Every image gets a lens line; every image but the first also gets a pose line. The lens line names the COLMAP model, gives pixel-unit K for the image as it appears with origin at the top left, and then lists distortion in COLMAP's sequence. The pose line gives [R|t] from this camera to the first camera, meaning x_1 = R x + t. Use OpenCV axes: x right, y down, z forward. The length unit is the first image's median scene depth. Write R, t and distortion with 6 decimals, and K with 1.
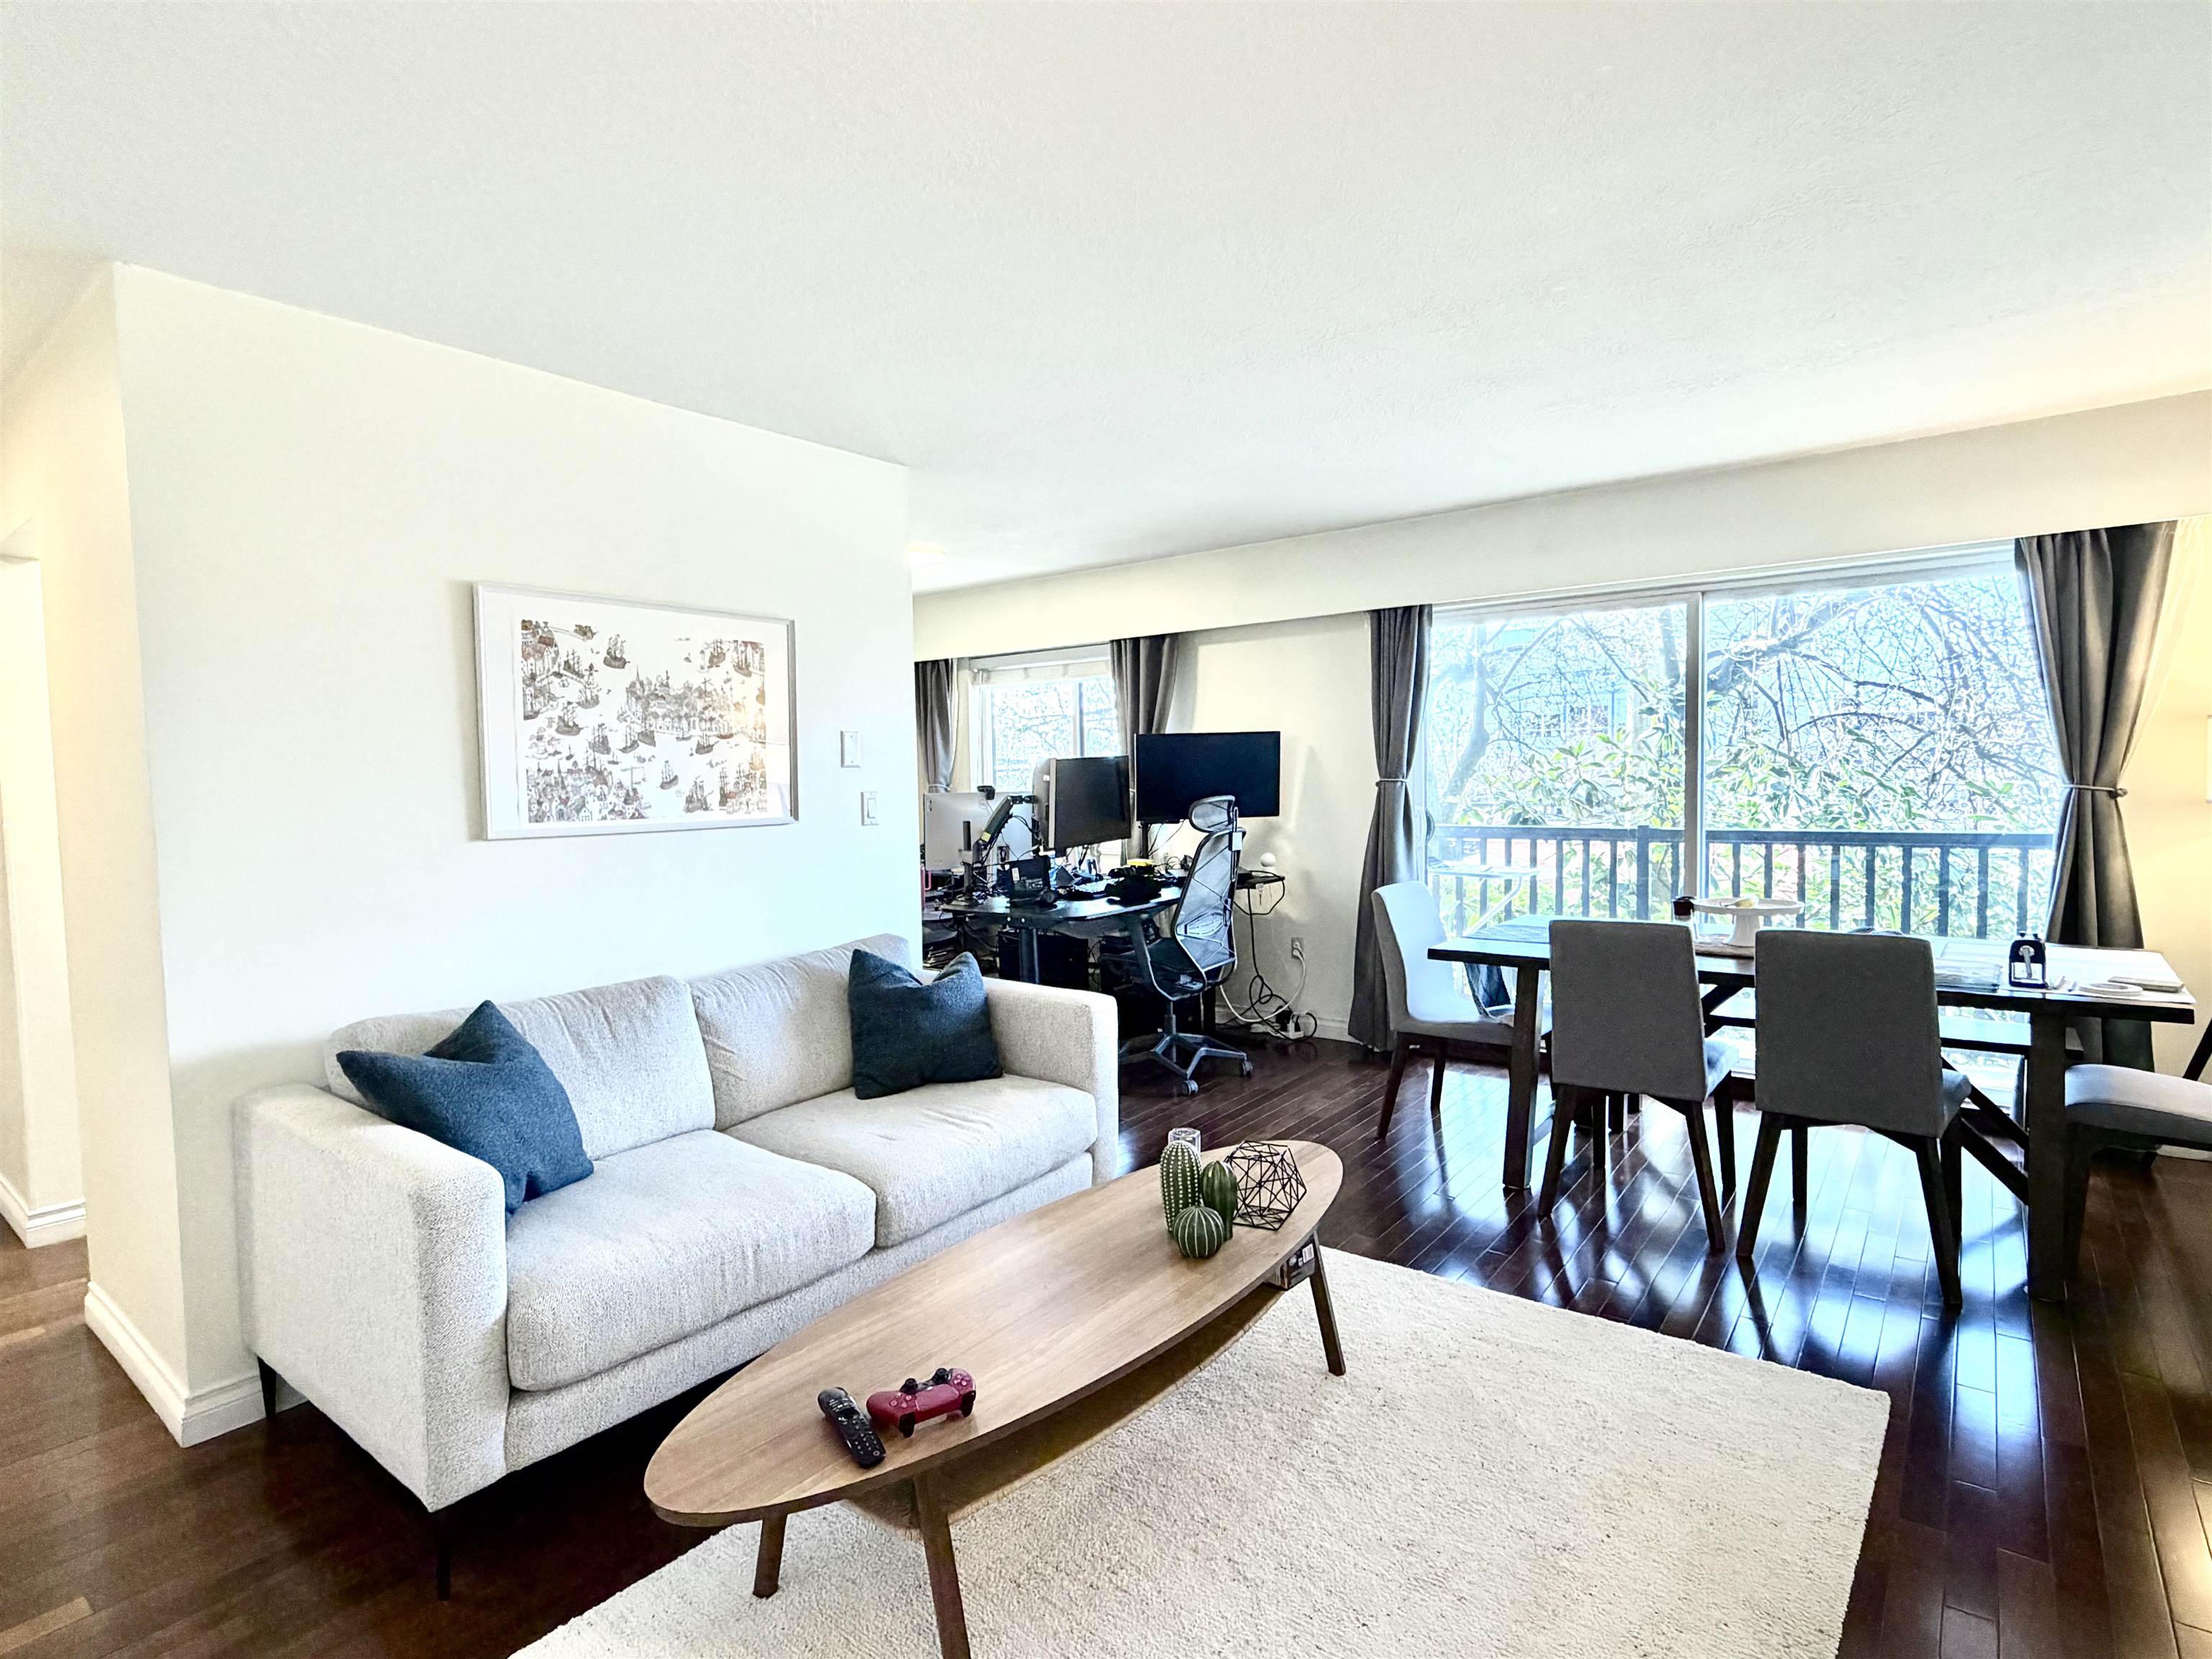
lens RADIAL K [[1137.0, 0, 1104.8], [0, 1137.0, 828.9], [0, 0, 1]] dist [0.003114, -0.000892]
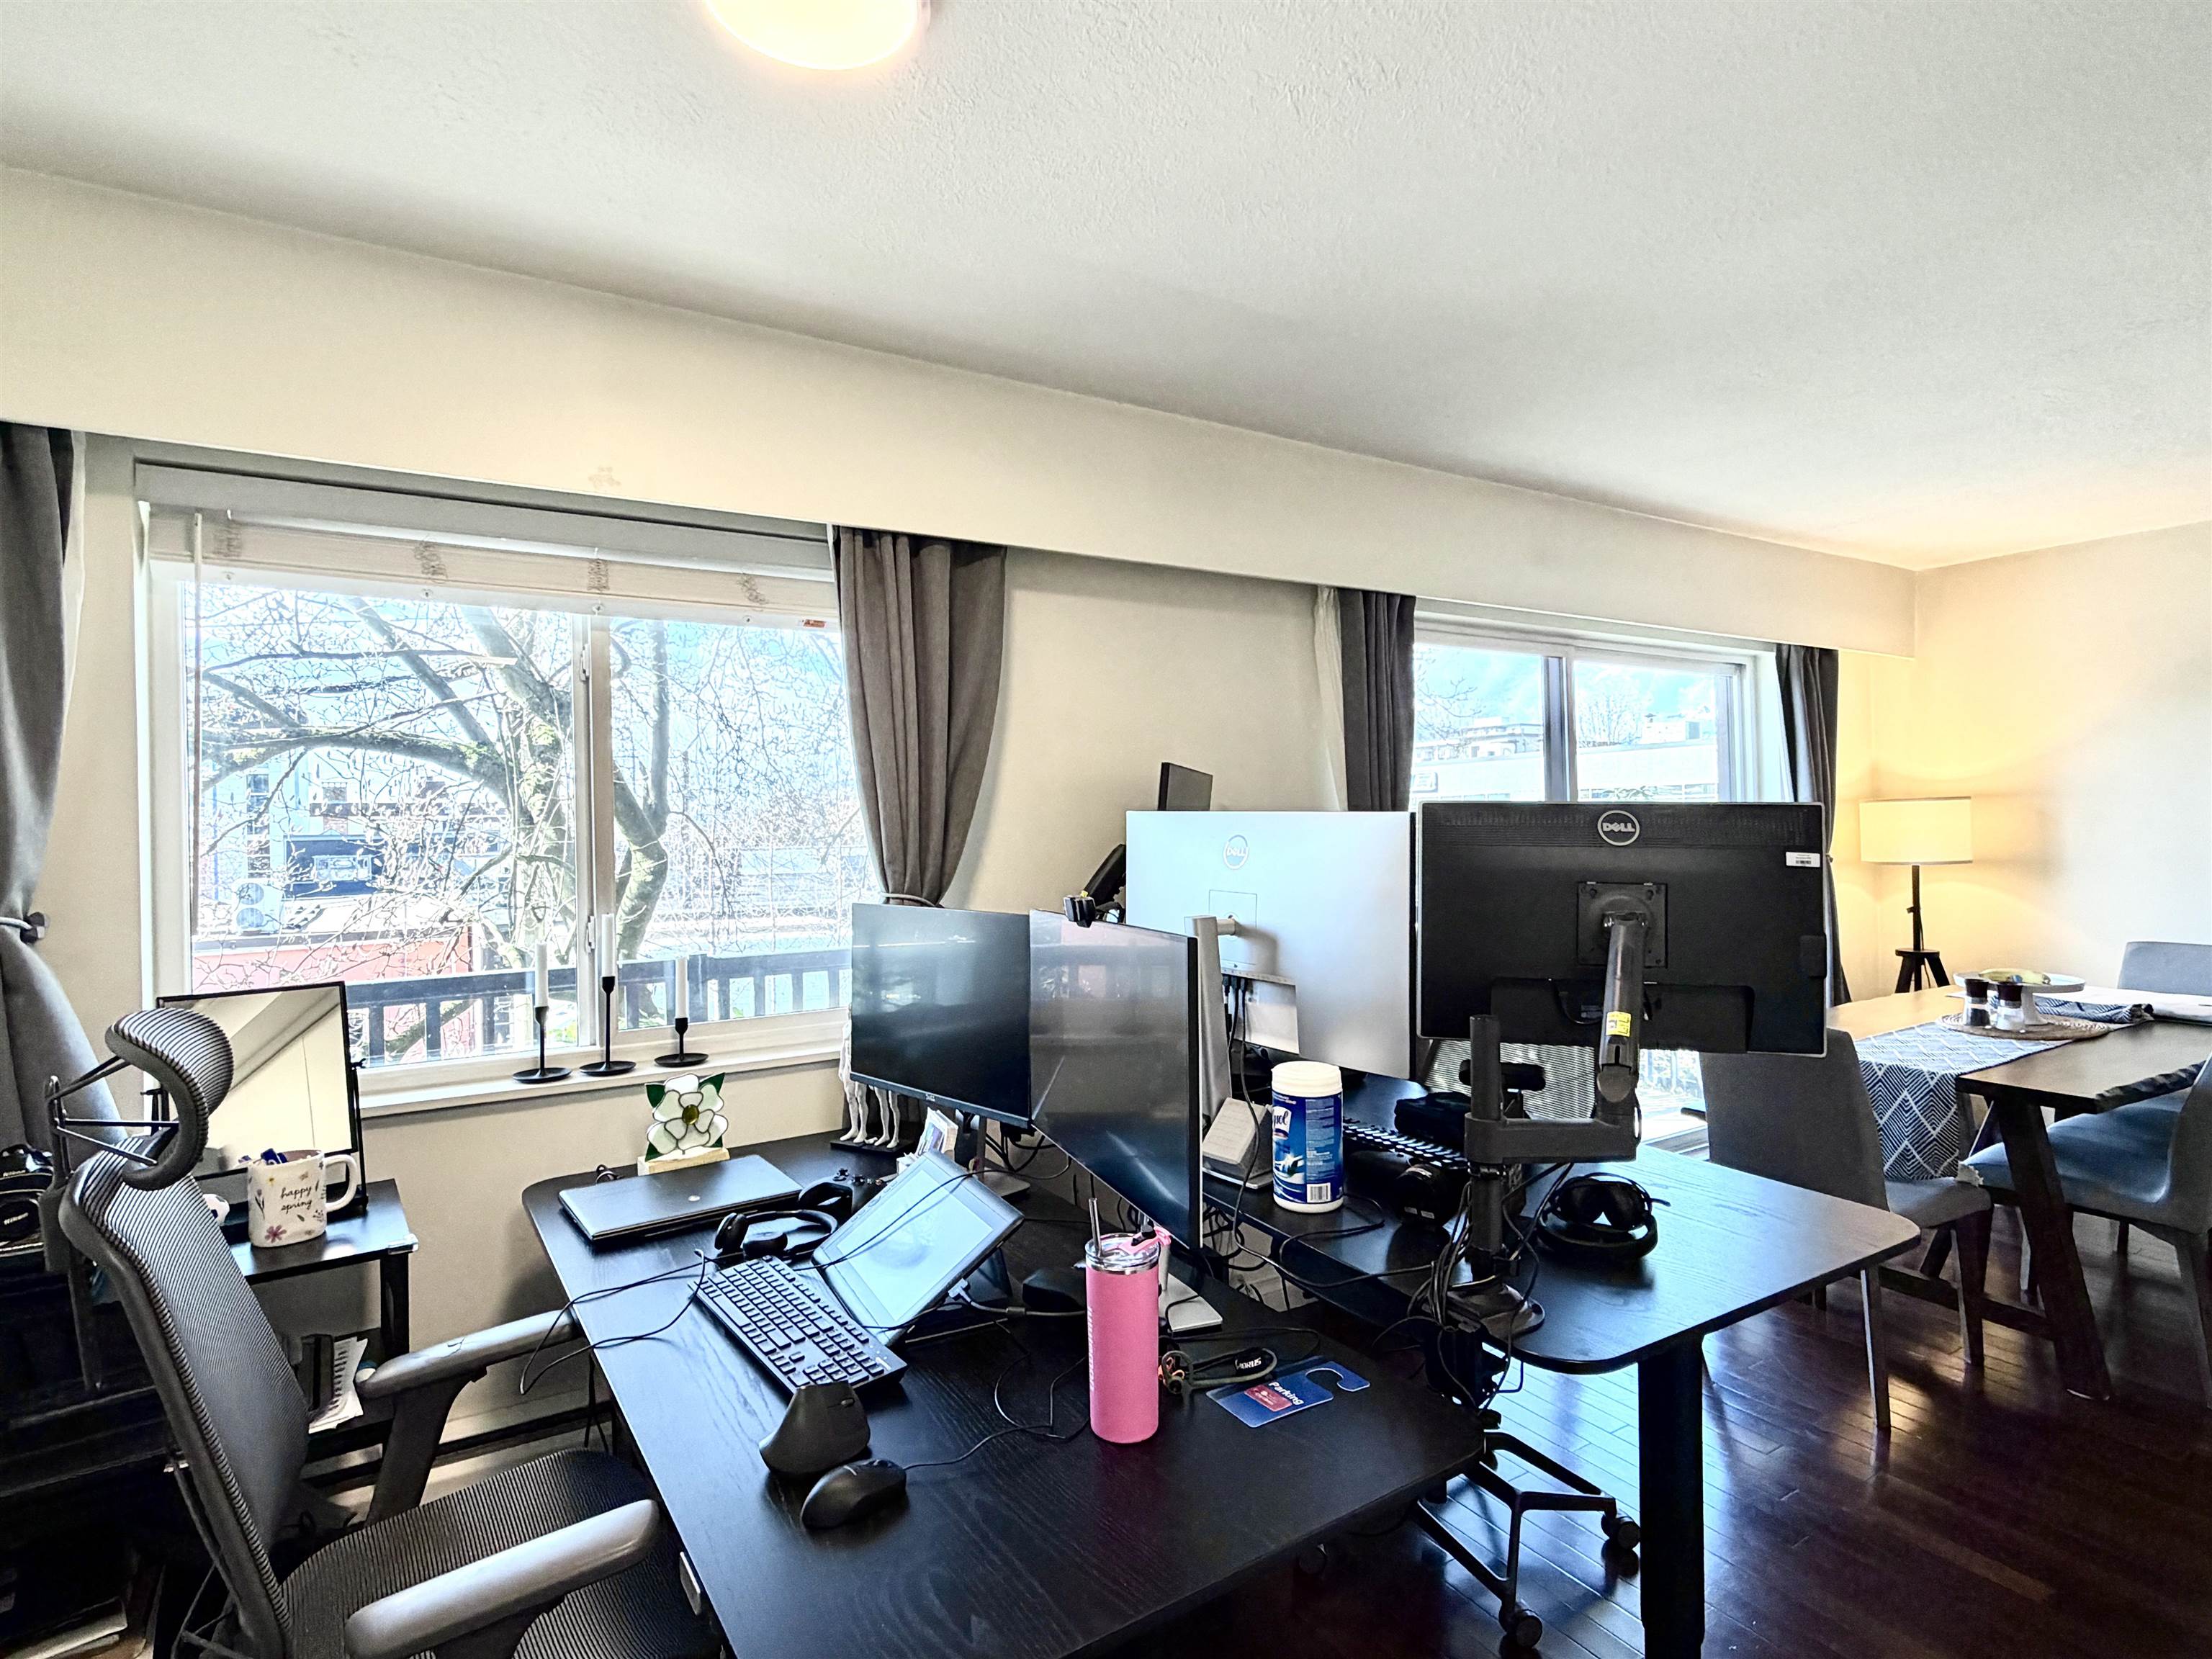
lens RADIAL K [[1137.0, 0, 1100.6], [0, 1137.0, 820.0], [0, 0, 1]] dist [0.003114, -0.000892]
pose [[0.354491, 0.017470, 0.934896, -0.629302], [0.054981, 0.997706, -0.039491, -0.078427], [-0.933441, 0.065401, 0.352718, 1.469054]]
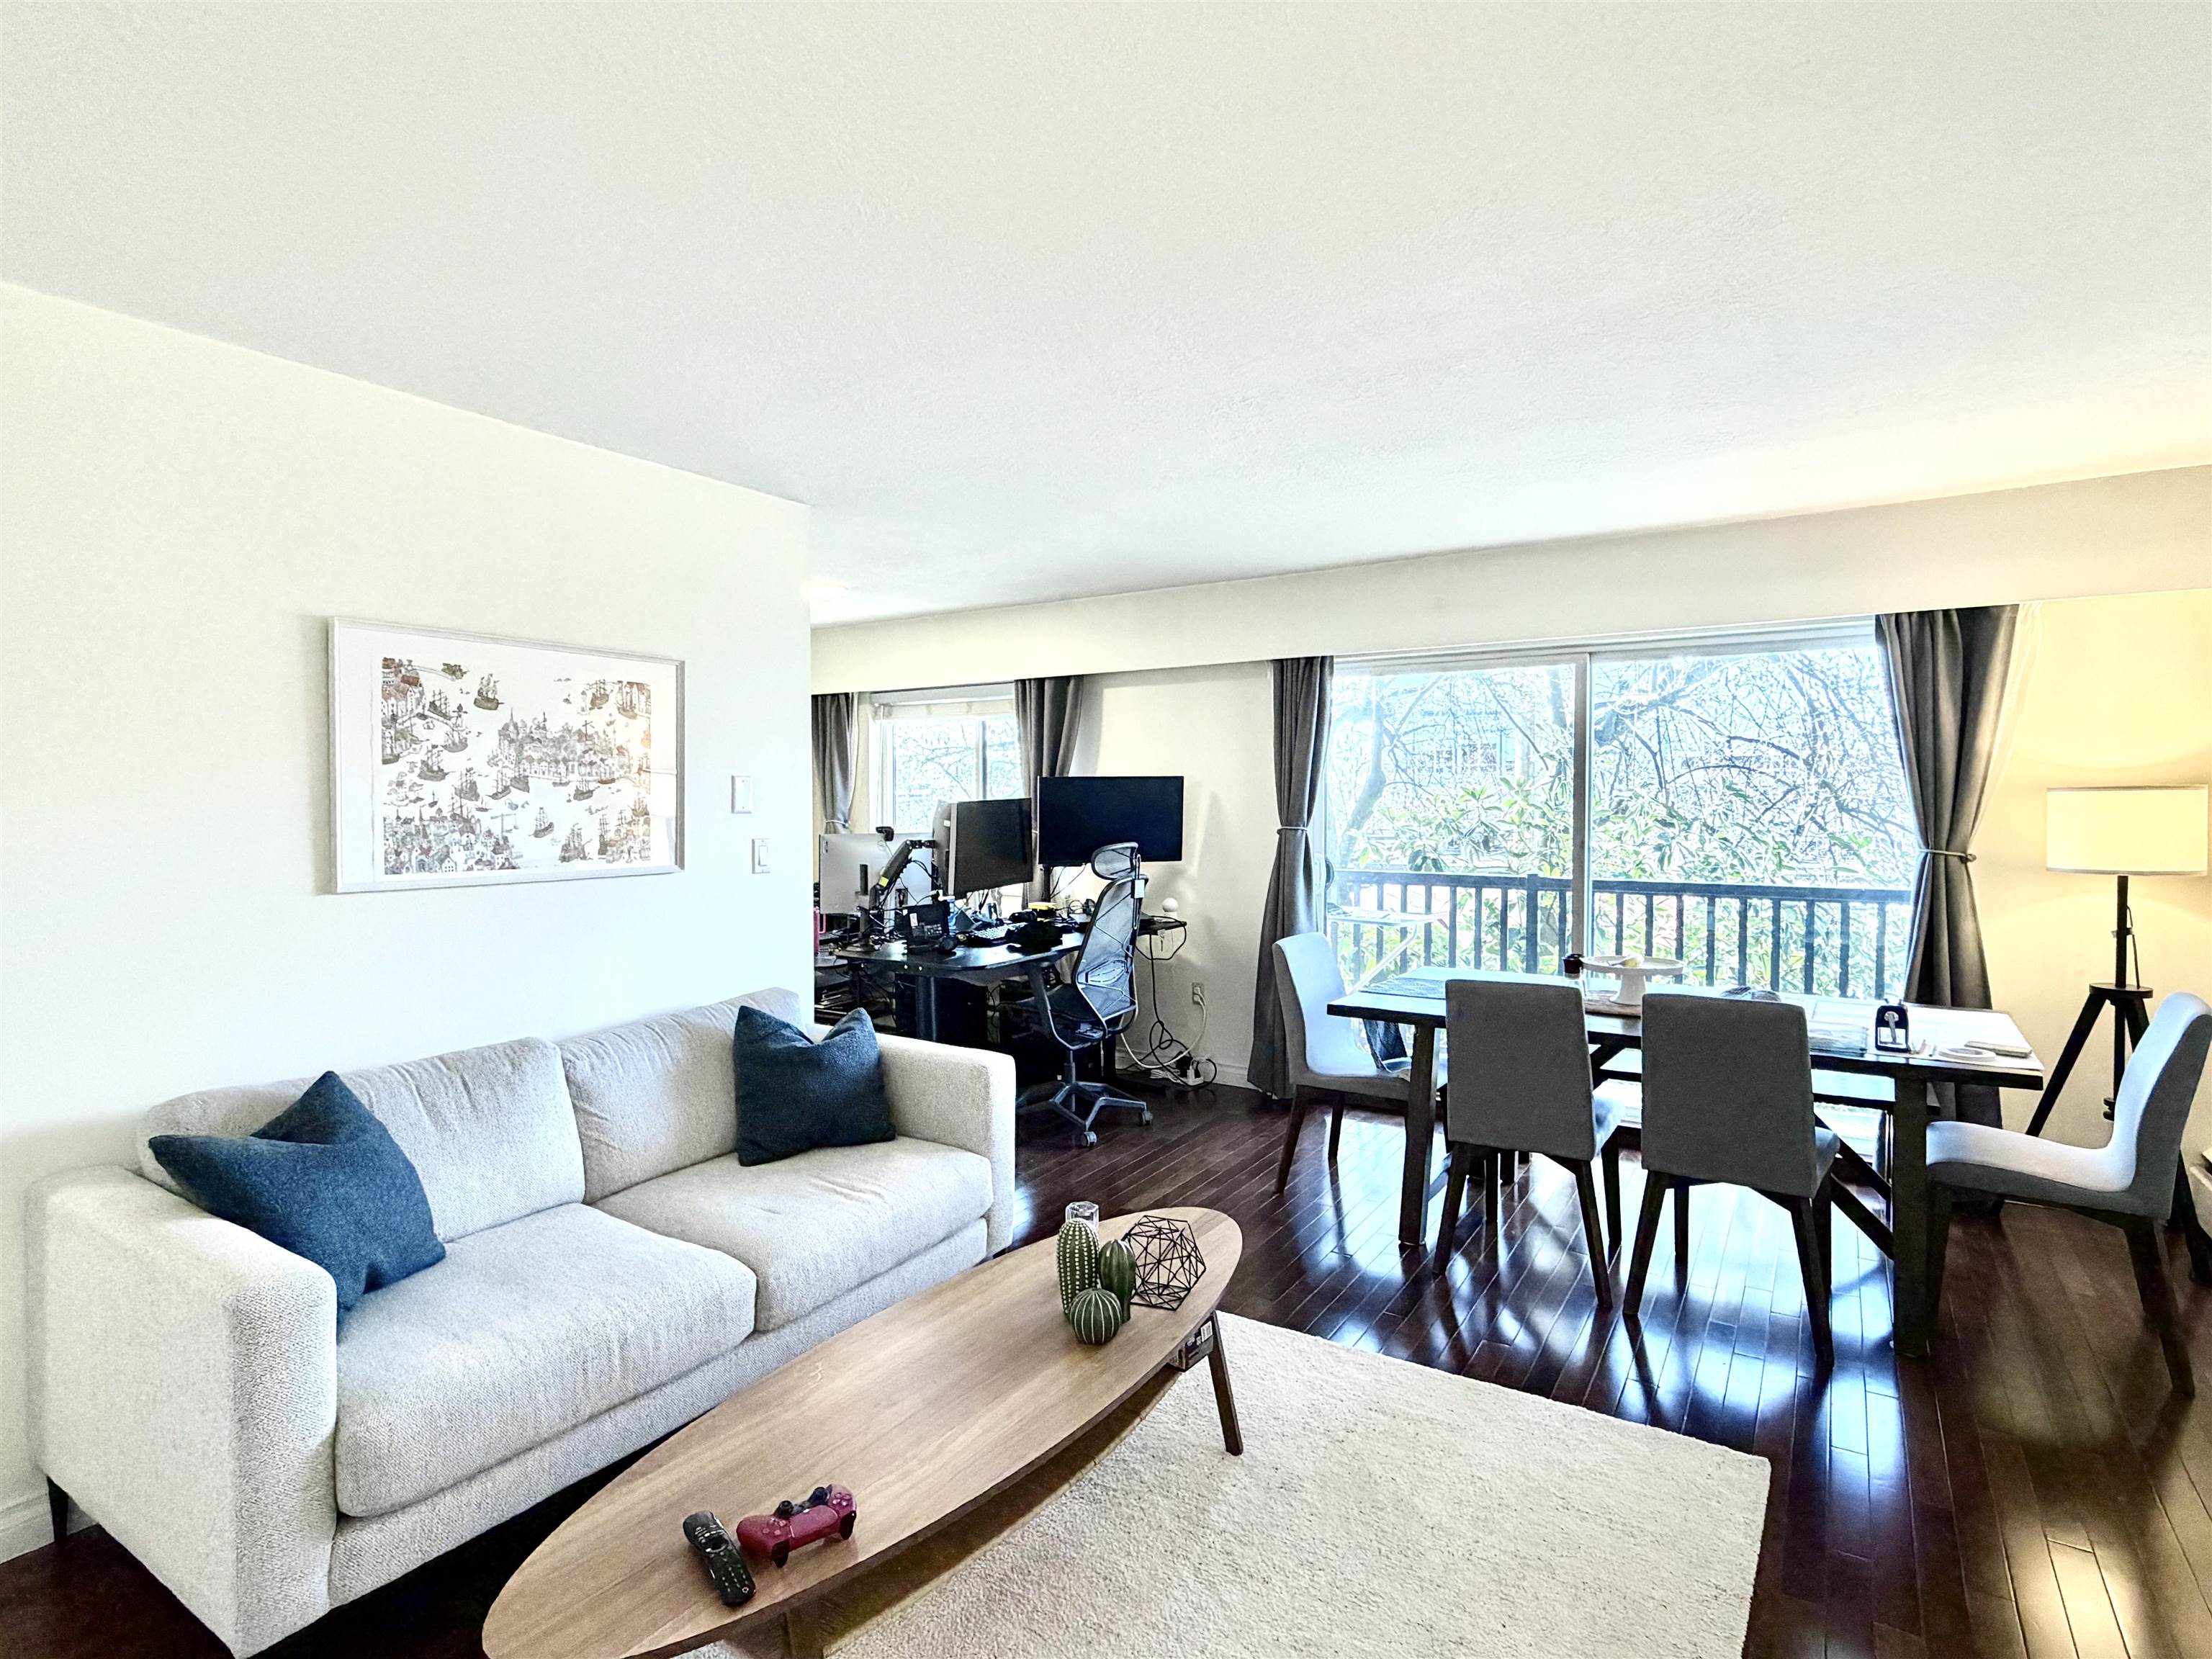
lens RADIAL K [[1137.0, 0, 1105.9], [0, 1137.0, 828.6], [0, 0, 1]] dist [0.003114, -0.000892]
pose [[0.996178, 0.015655, 0.085927, 0.001132], [-0.013656, 0.999623, -0.023801, -0.025870], [-0.086268, 0.022537, 0.996017, 0.017903]]
